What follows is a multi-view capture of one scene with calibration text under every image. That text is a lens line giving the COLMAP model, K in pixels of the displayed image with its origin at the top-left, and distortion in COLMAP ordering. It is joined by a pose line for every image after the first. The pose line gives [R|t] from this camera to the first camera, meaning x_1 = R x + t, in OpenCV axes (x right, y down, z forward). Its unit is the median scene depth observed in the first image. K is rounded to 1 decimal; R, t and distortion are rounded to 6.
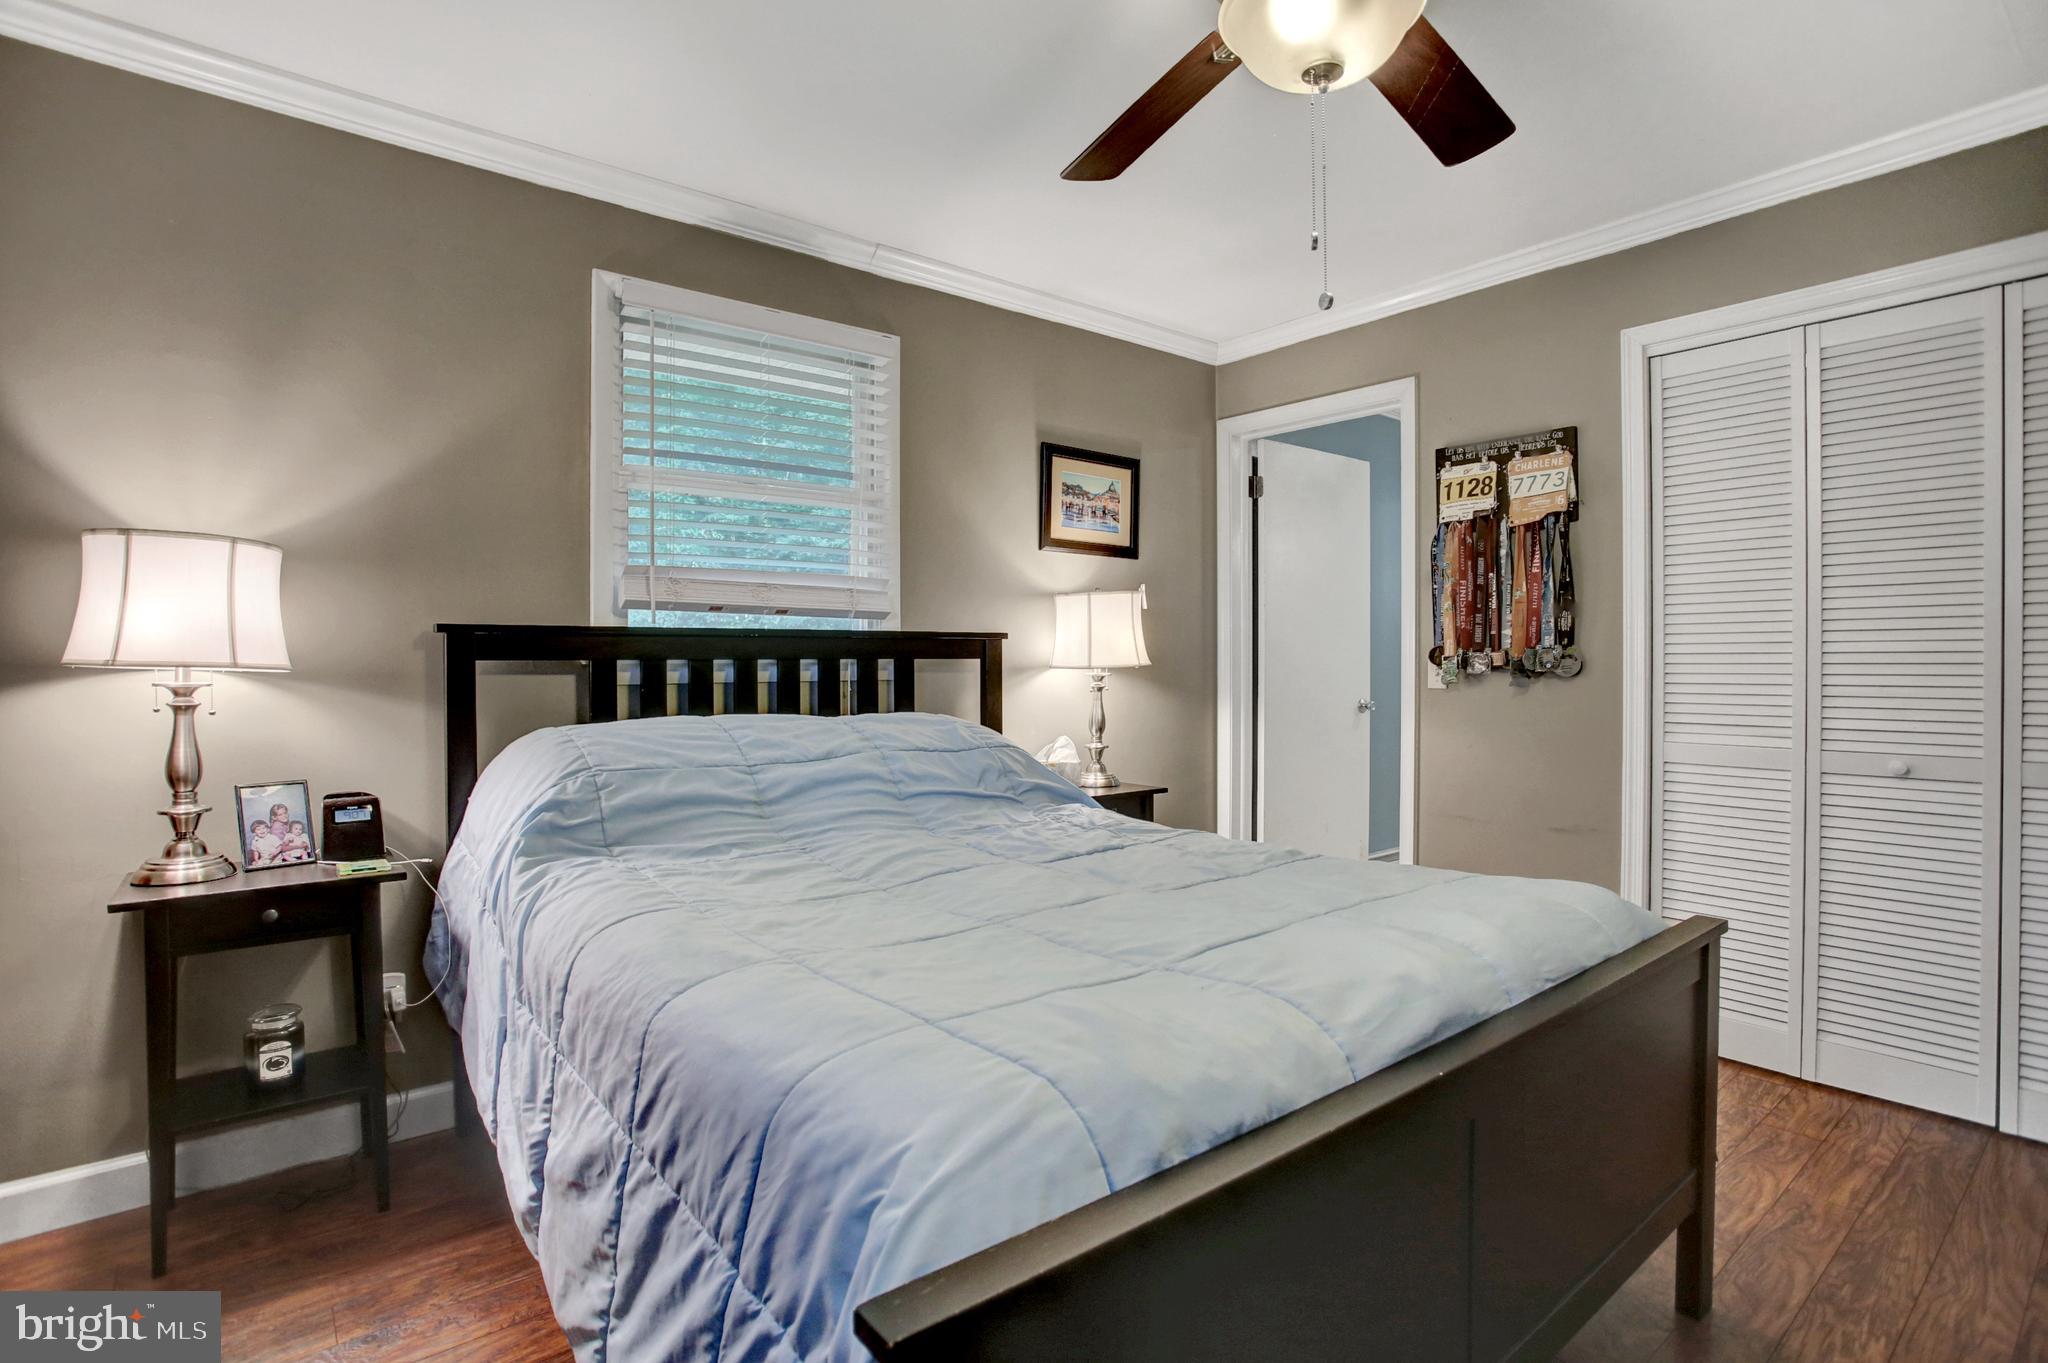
lens RADIAL K [[998.2, 0, 1024.8], [0, 998.2, 673.1], [0, 0, 1]] dist [-0.064305, 0.025565]
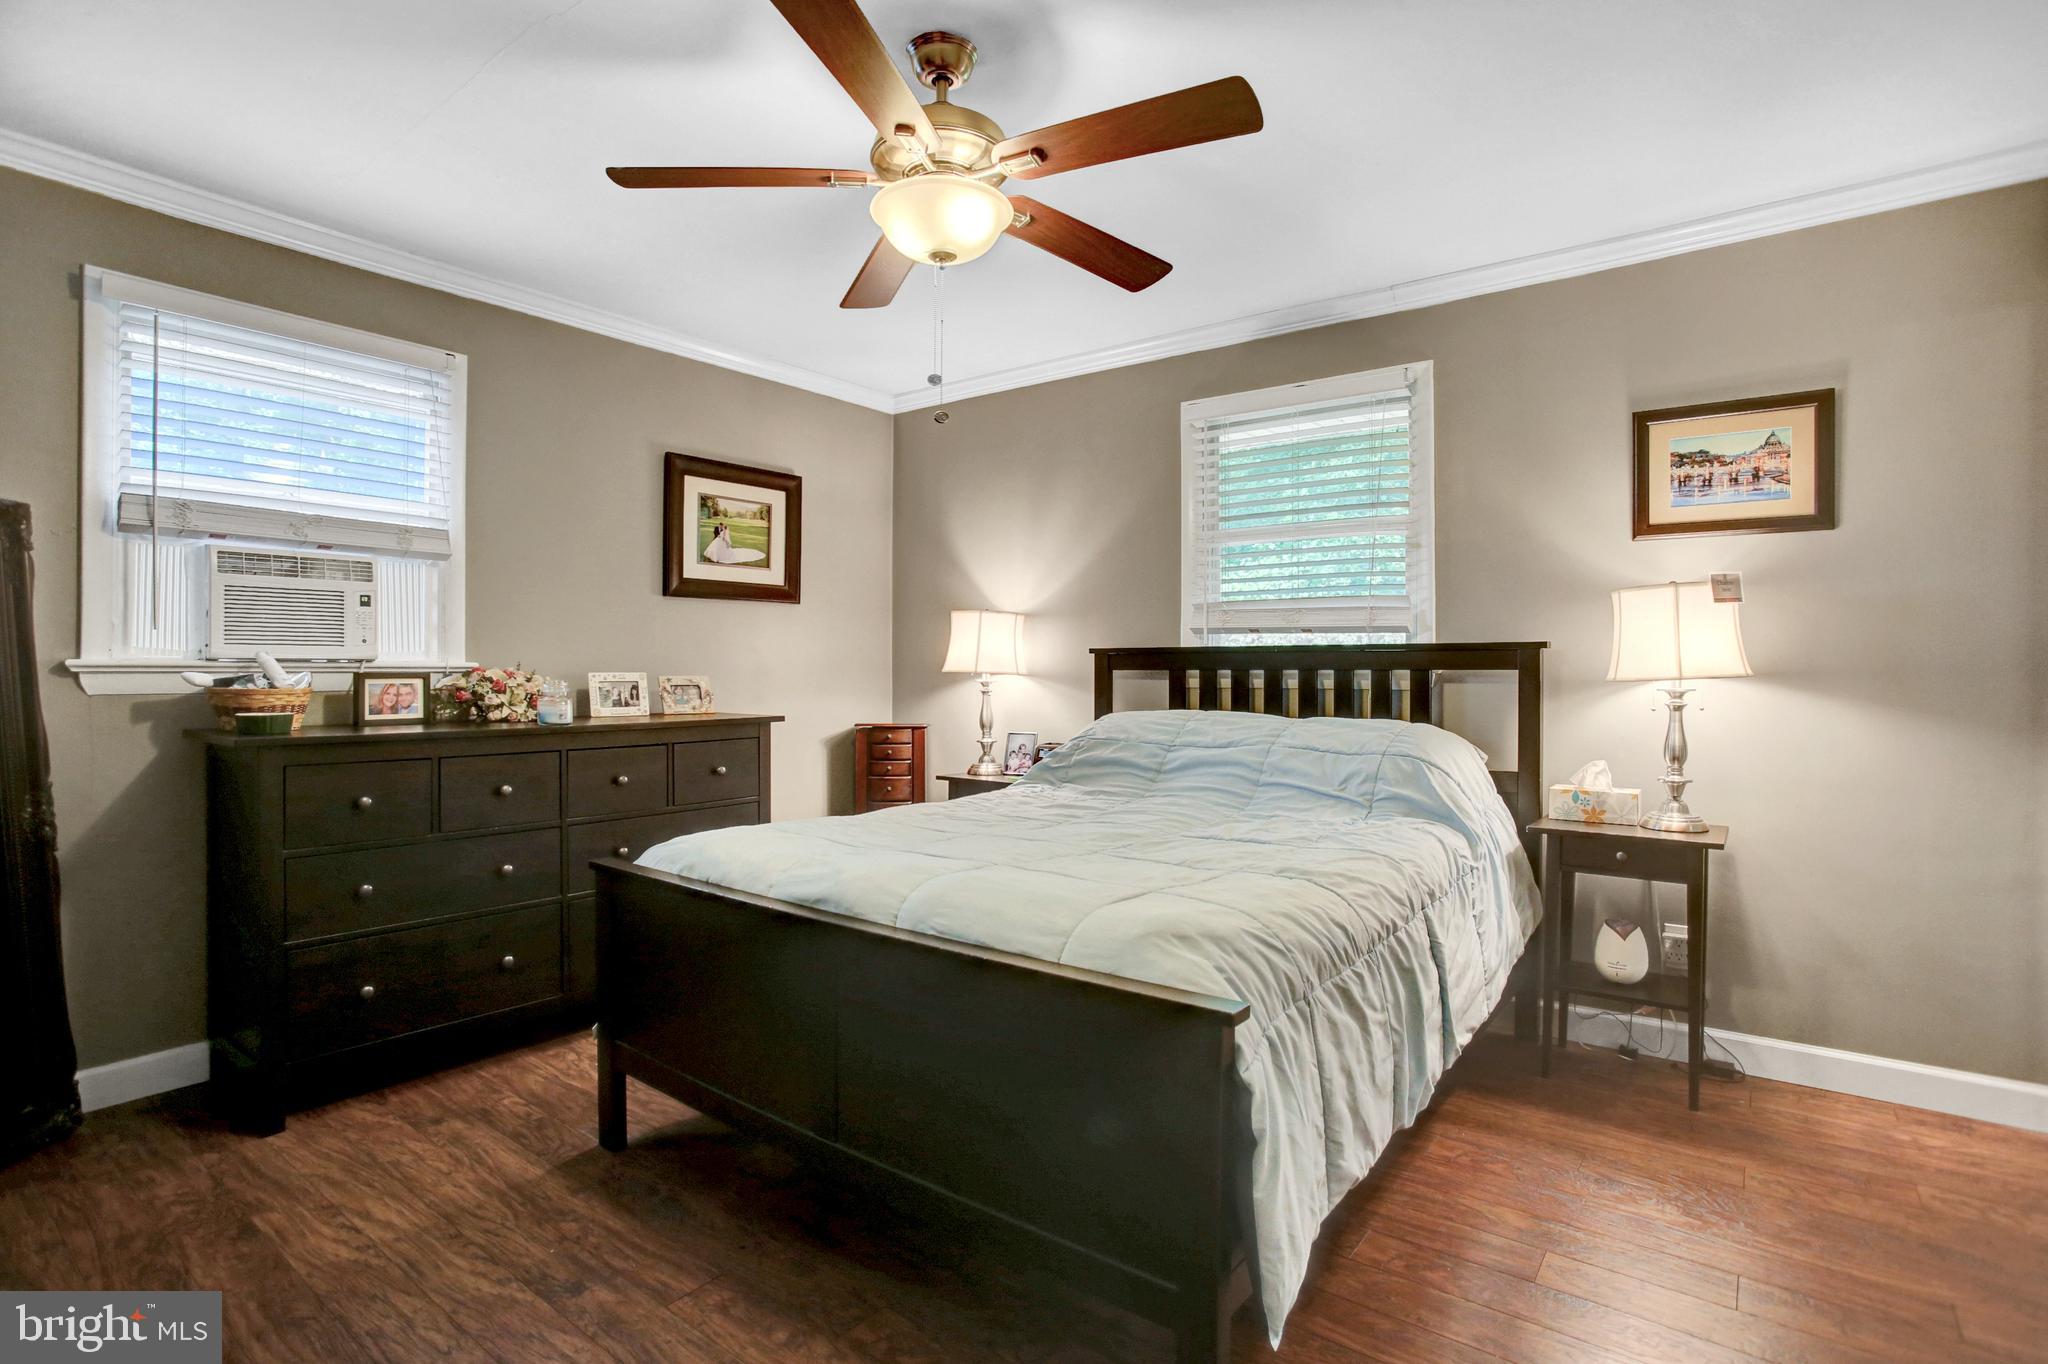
lens RADIAL K [[998.2, 0, 1026.2], [0, 998.2, 674.2], [0, 0, 1]] dist [-0.064305, 0.025565]
pose [[0.244759, 0.008558, -0.969546, 0.780084], [-0.012781, 0.999903, 0.005600, -0.009976], [0.969500, 0.011021, 0.244845, 0.342247]]
